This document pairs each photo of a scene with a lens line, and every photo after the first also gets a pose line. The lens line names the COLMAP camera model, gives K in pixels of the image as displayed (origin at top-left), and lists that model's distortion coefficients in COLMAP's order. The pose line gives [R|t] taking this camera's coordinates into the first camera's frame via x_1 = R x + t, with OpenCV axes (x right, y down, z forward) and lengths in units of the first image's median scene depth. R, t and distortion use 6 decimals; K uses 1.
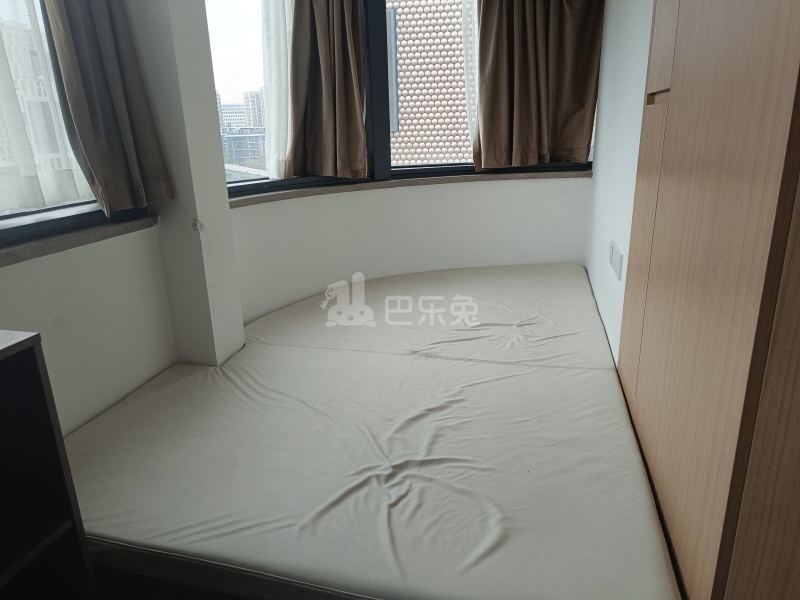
lens RADIAL K [[544.5, 0, 402.9], [0, 544.5, 294.3], [0, 0, 1]] dist [0.010605, -0.000722]
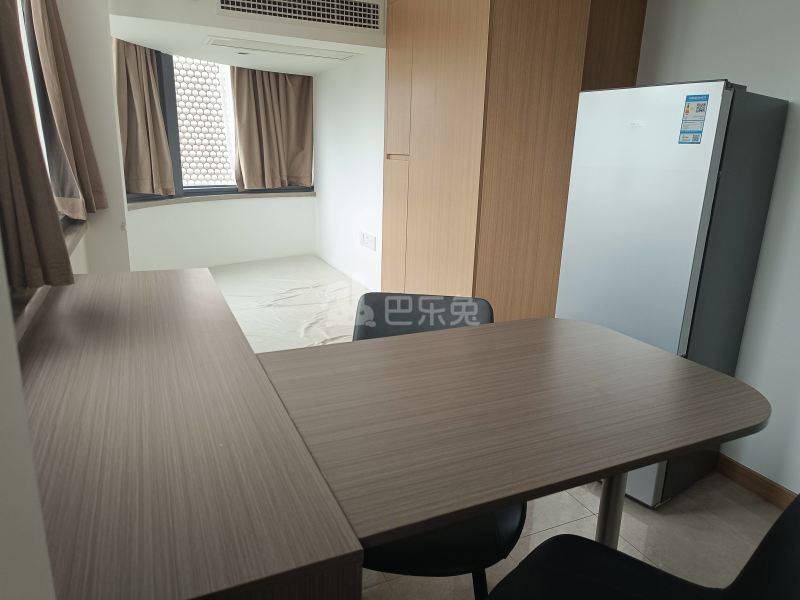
lens RADIAL K [[539.0, 0, 405.9], [0, 539.0, 299.8], [0, 0, 1]] dist [0.009360, -0.000335]
pose [[0.775053, -0.112747, 0.621756, -0.480778], [0.130718, 0.991277, 0.016809, 0.087645], [-0.618228, 0.068247, 0.783031, -0.346589]]
